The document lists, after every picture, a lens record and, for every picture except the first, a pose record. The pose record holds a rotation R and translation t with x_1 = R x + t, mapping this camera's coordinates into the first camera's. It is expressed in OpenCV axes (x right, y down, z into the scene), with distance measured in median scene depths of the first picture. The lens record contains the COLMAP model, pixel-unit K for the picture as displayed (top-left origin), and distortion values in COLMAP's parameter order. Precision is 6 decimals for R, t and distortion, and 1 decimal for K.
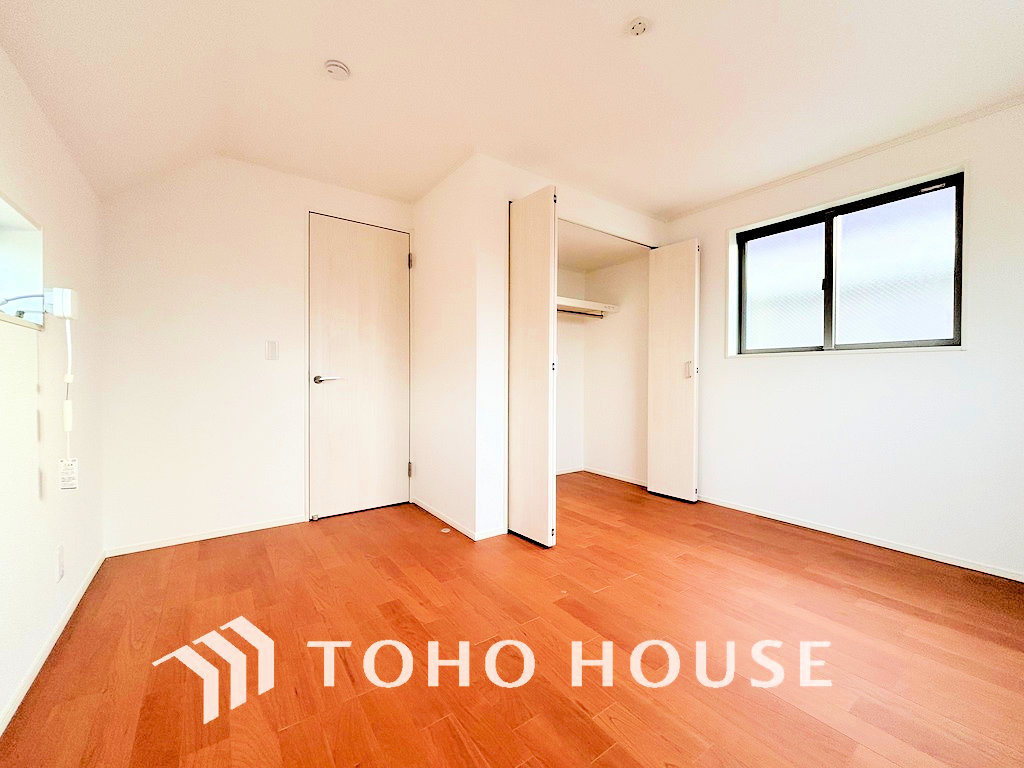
lens RADIAL K [[412.2, 0, 515.8], [0, 412.2, 382.8], [0, 0, 1]] dist [0.003761, -0.000092]
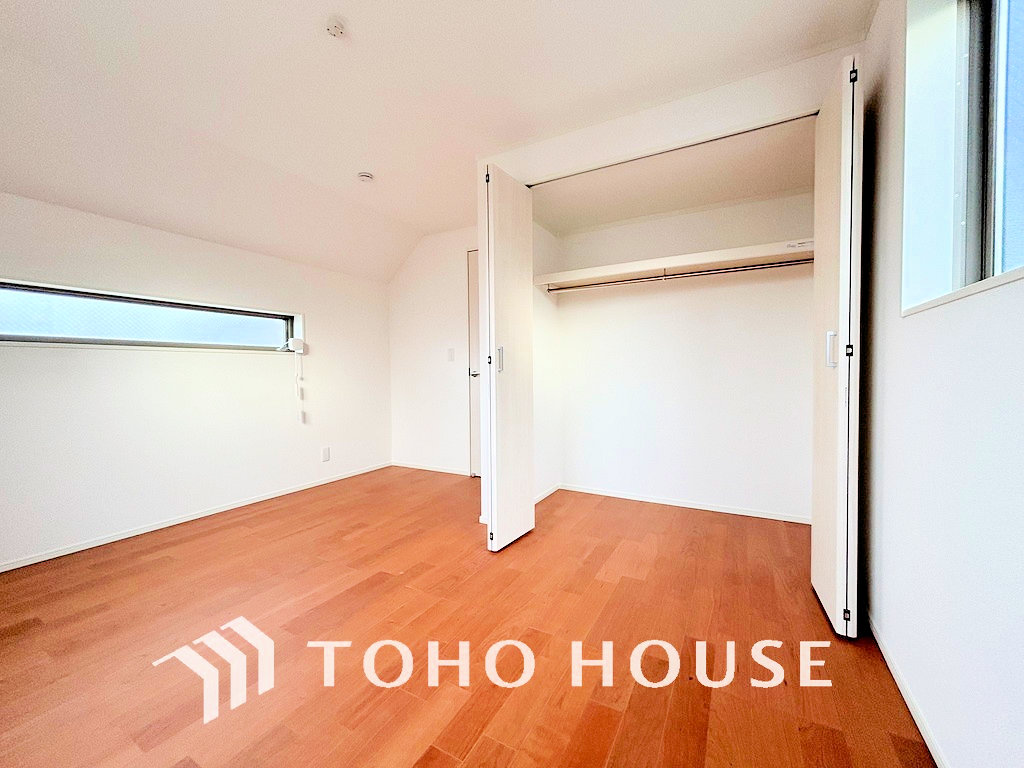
lens RADIAL K [[412.2, 0, 511.6], [0, 412.2, 381.3], [0, 0, 1]] dist [0.003761, -0.000092]
pose [[0.411956, 0.010591, -0.911142, 0.966222], [-0.000743, 0.999936, 0.011287, -0.000799], [0.911203, -0.003972, 0.411938, 0.661377]]
